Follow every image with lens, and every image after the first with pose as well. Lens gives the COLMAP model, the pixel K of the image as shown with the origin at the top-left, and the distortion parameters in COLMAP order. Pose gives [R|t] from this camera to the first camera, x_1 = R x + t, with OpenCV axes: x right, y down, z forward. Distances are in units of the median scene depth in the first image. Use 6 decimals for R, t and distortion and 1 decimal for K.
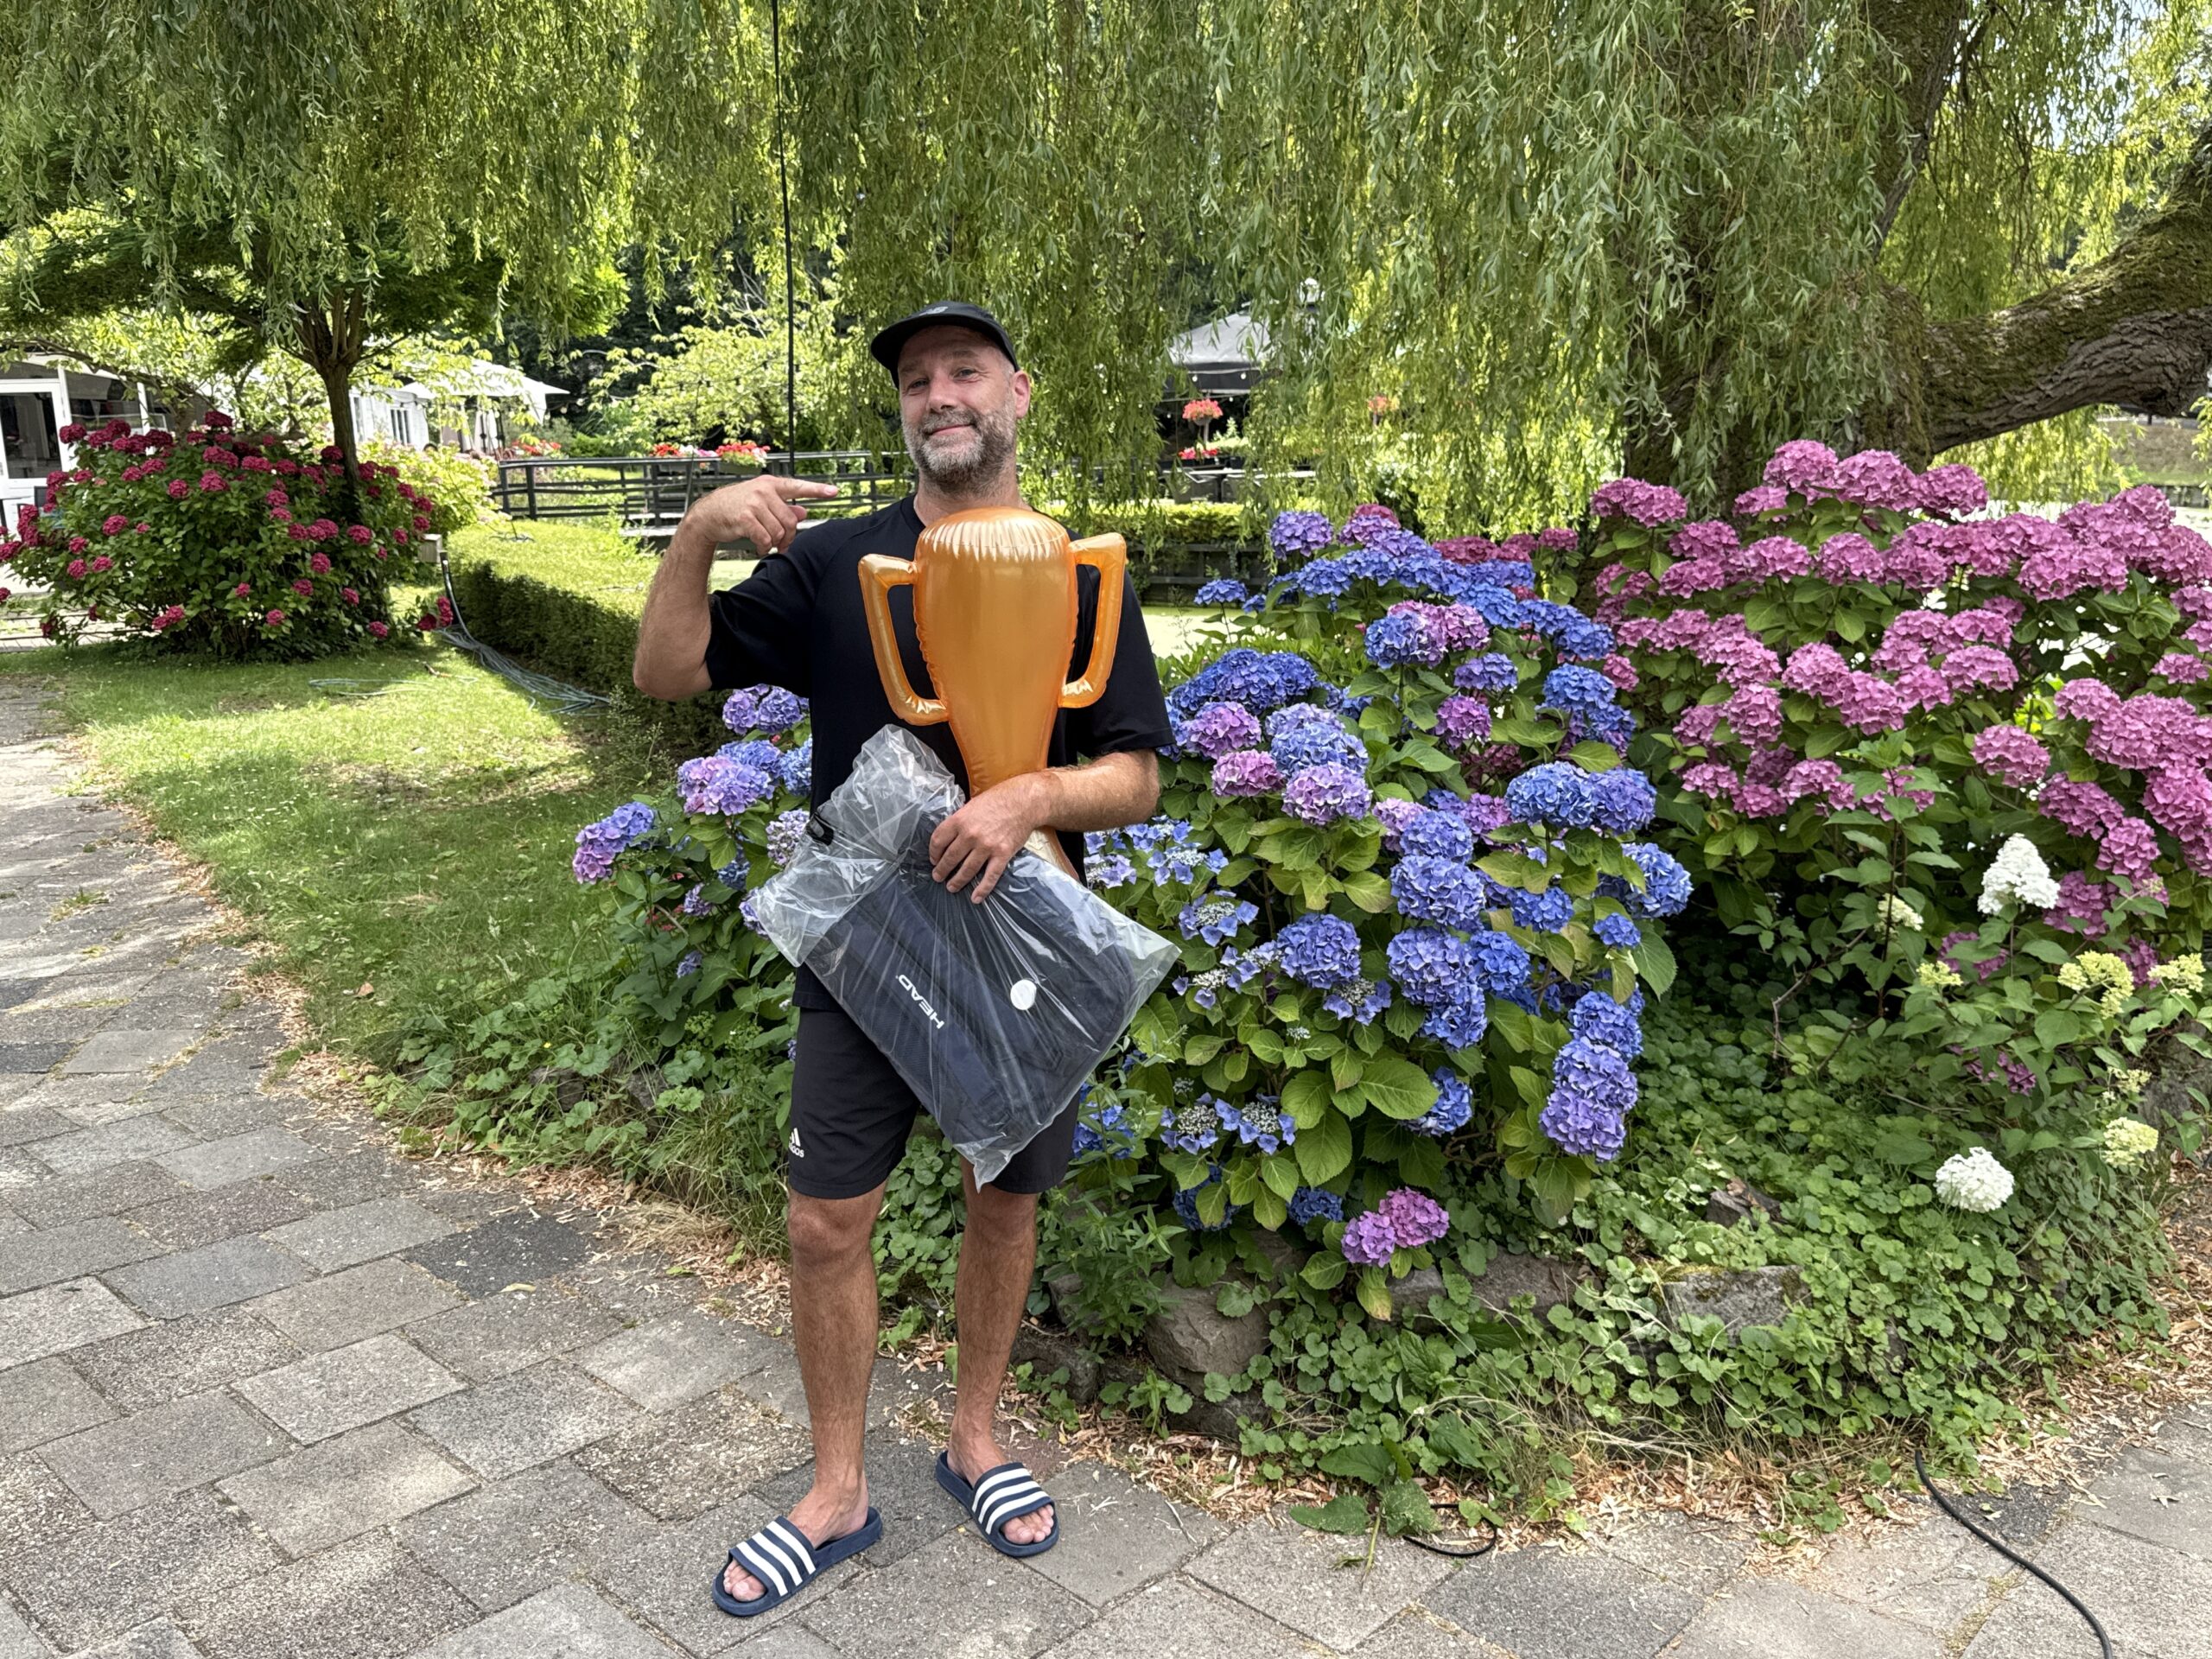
lens RADIAL K [[1877.8, 0, 1113.0], [0, 1877.8, 860.6], [0, 0, 1]] dist [0.024265, -0.051682]
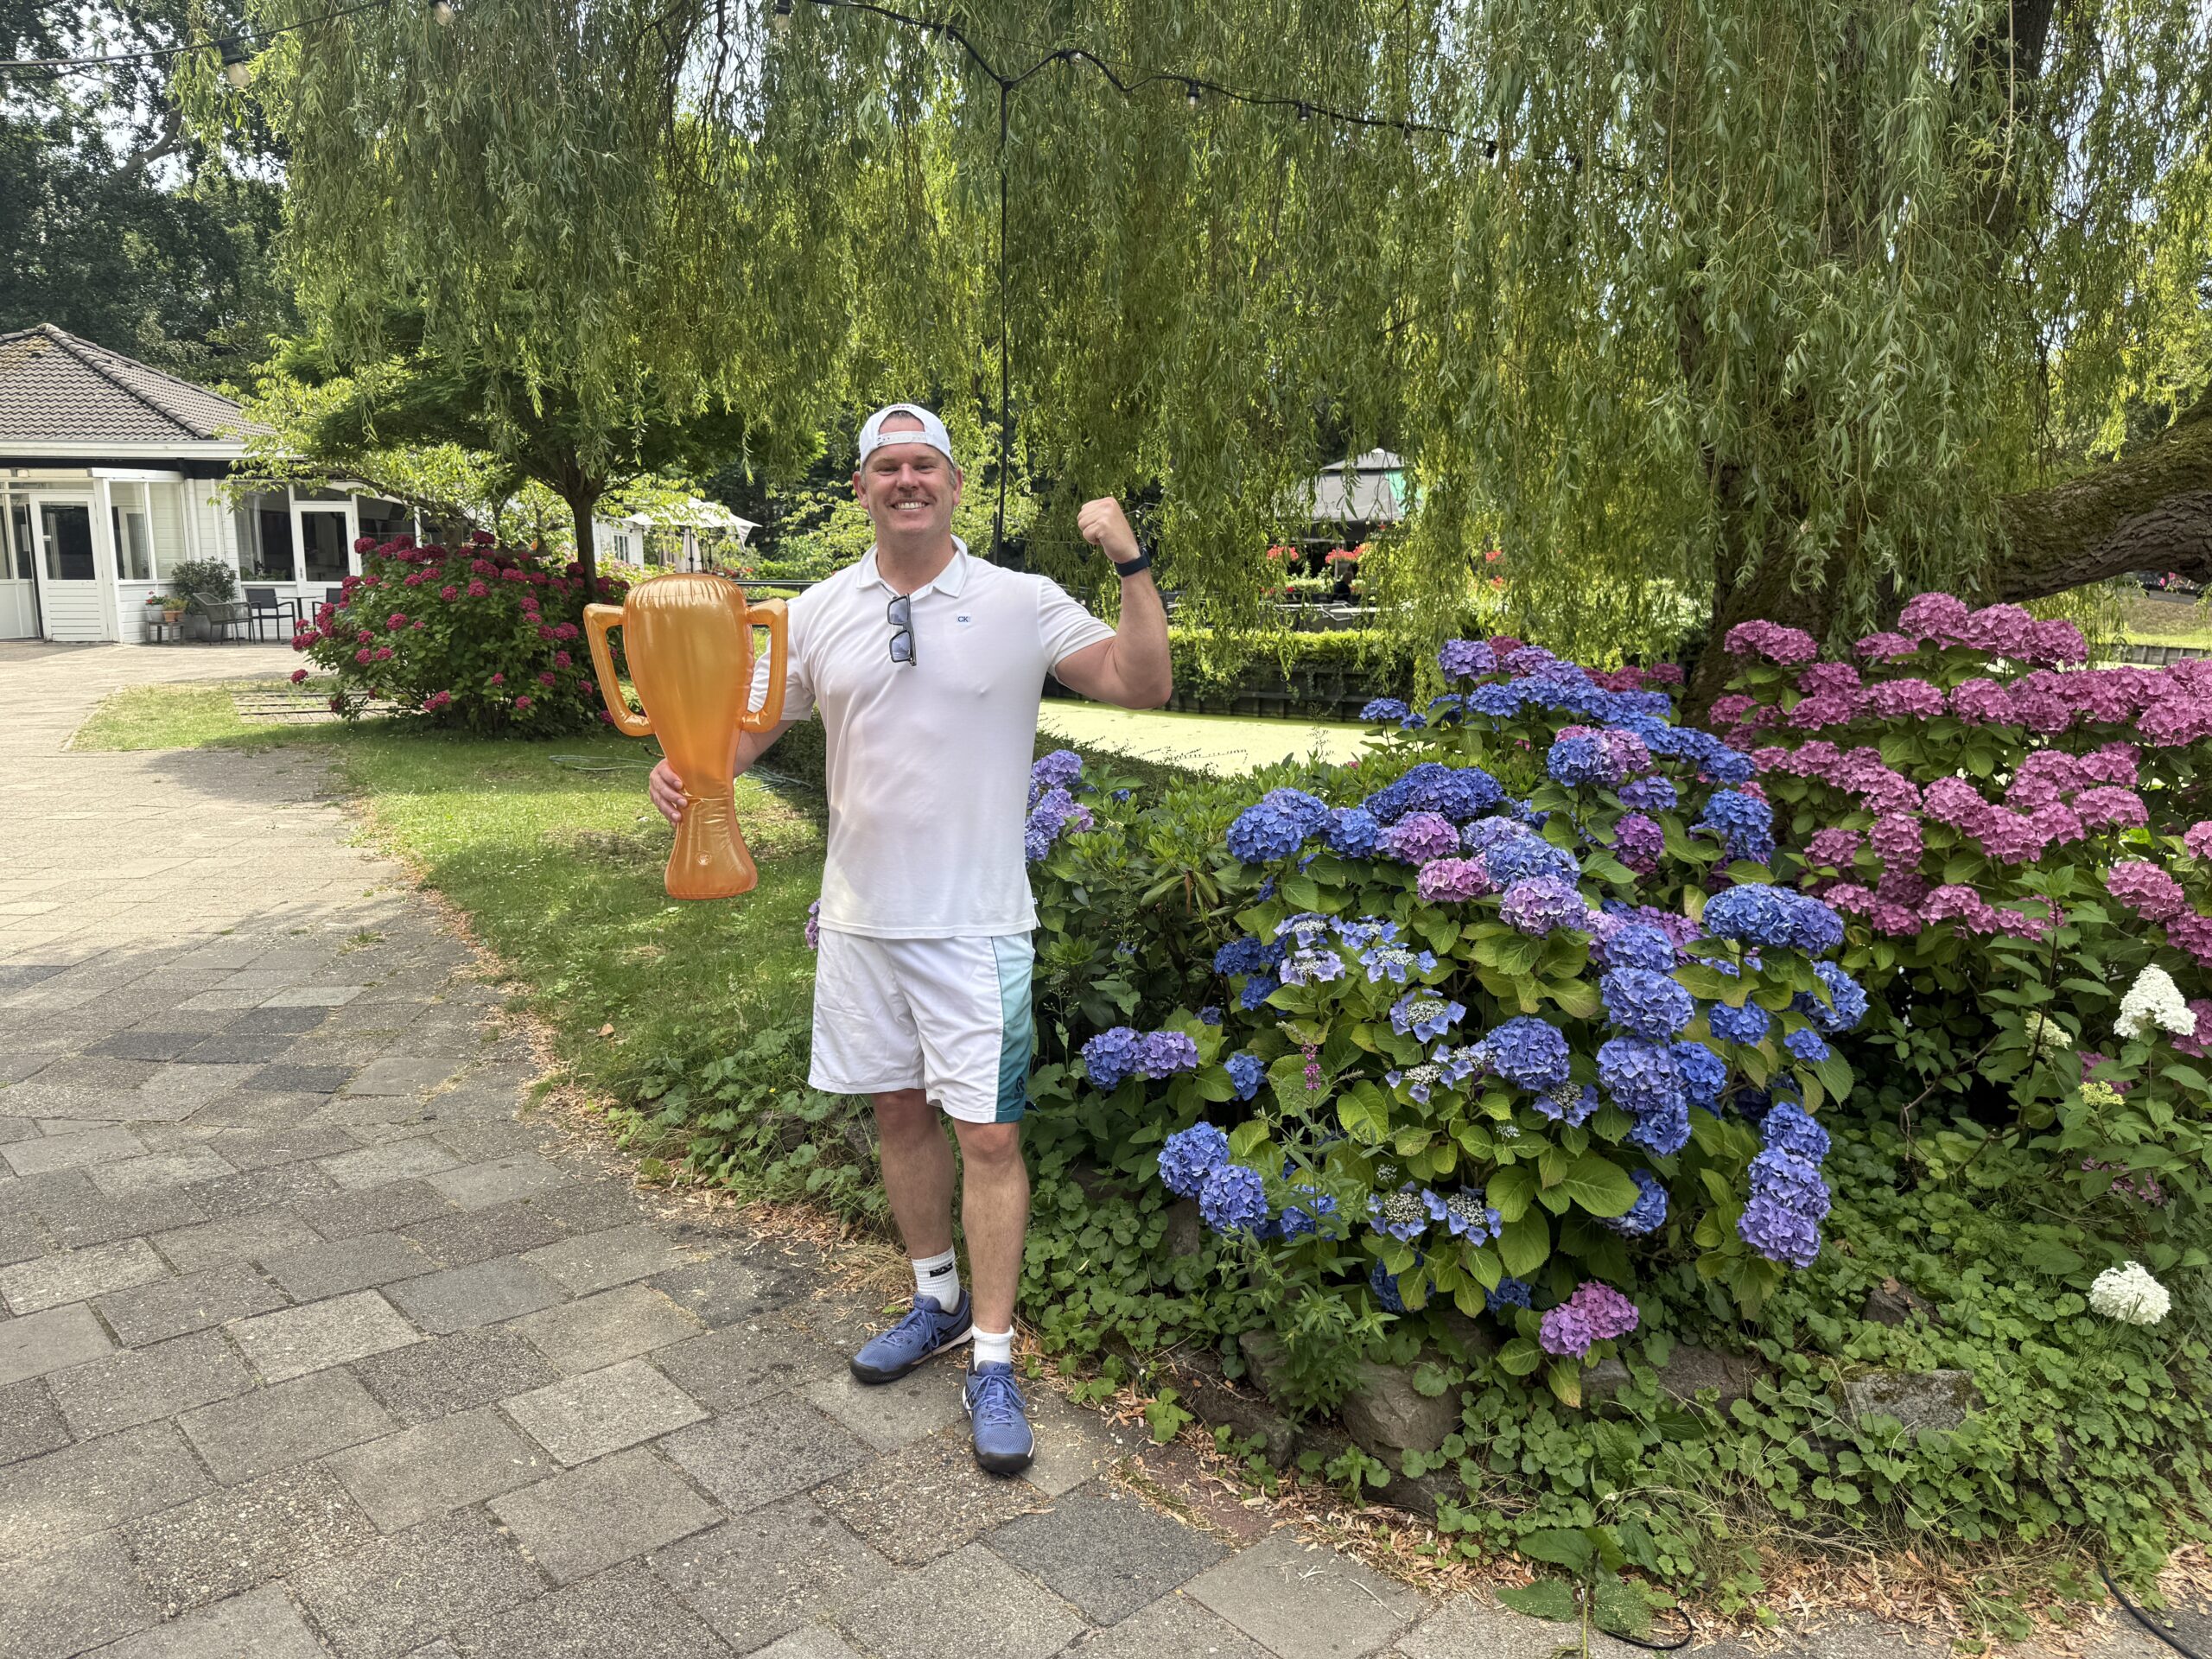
lens RADIAL K [[1579.1, 0, 1109.8], [0, 1579.1, 844.9], [0, 0, 1]] dist [0.006715, -0.018603]
pose [[0.998104, 0.037864, -0.048516, -0.071832], [-0.040302, 0.997921, -0.050288, -0.012027], [0.046511, 0.052148, 0.997556, 0.073295]]
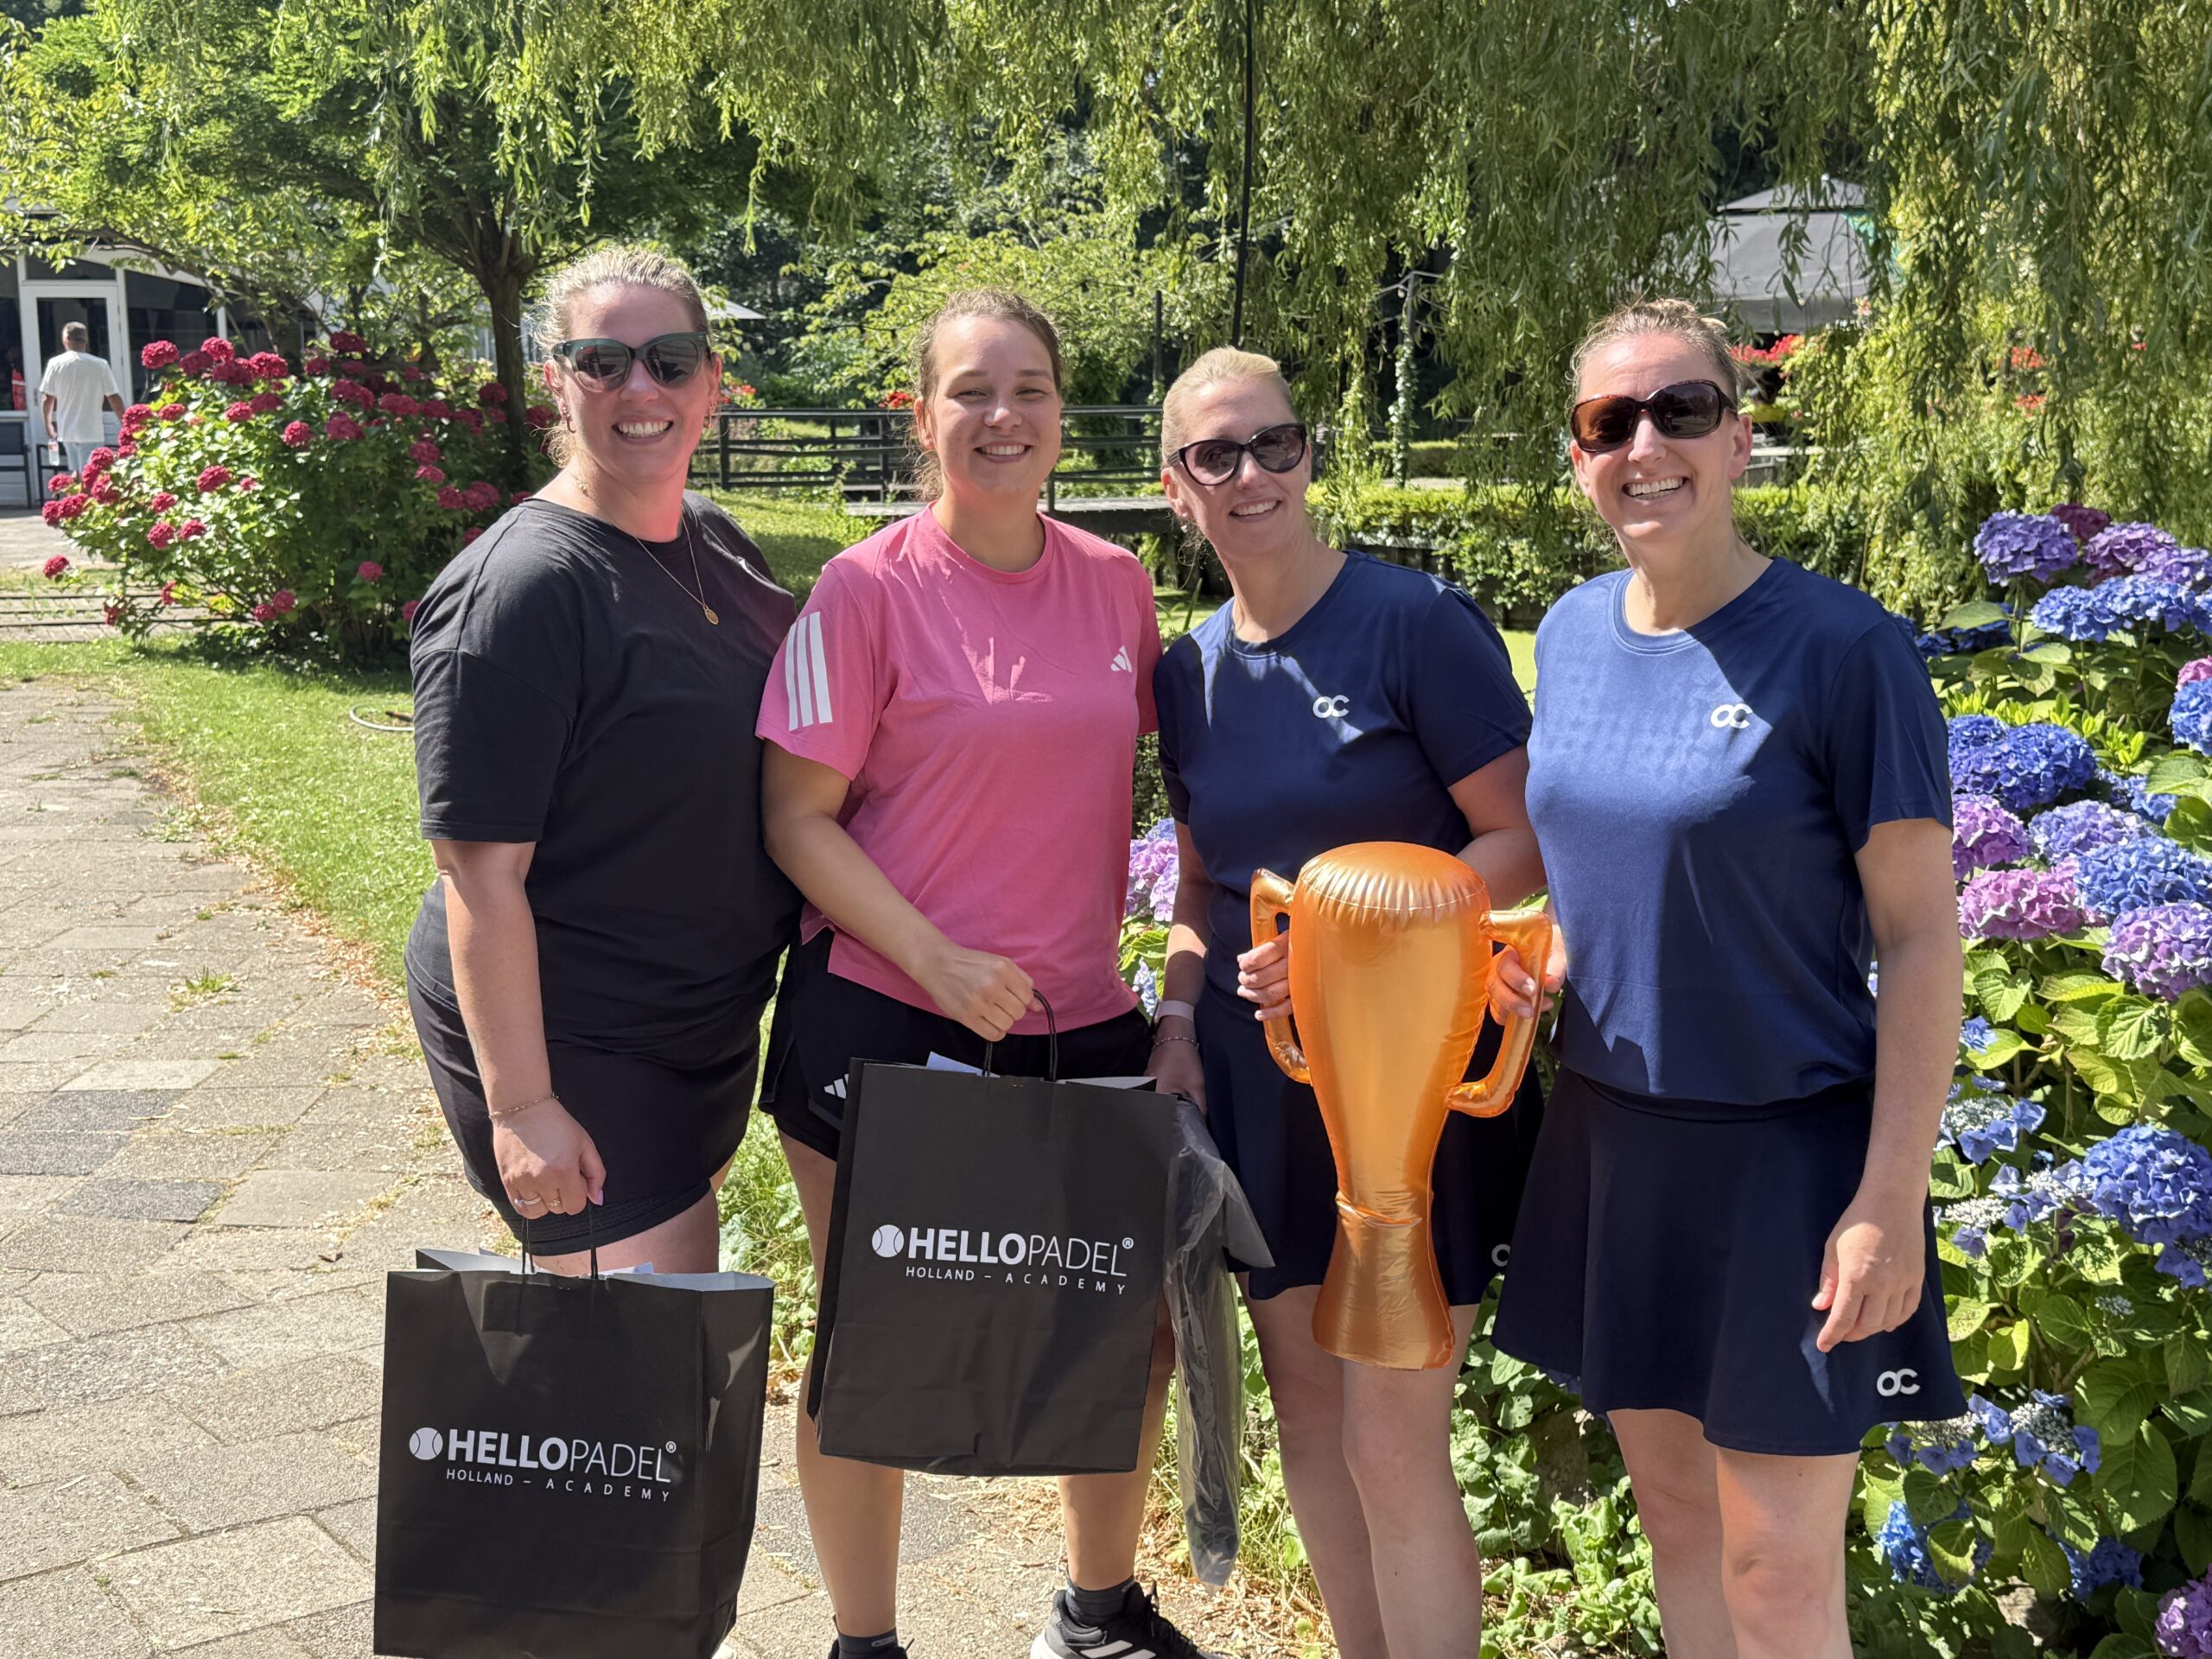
lens RADIAL K [[2661.4, 0, 1100.7], [0, 2661.4, 847.5], [0, 0, 1]] dist [0.074358, 0.000000]
pose [[0.989785, 0.046384, -0.134813, -0.110181], [-0.053197, 0.997459, -0.047385, -0.003647], [0.132273, 0.054072, 0.989737, -0.001297]]
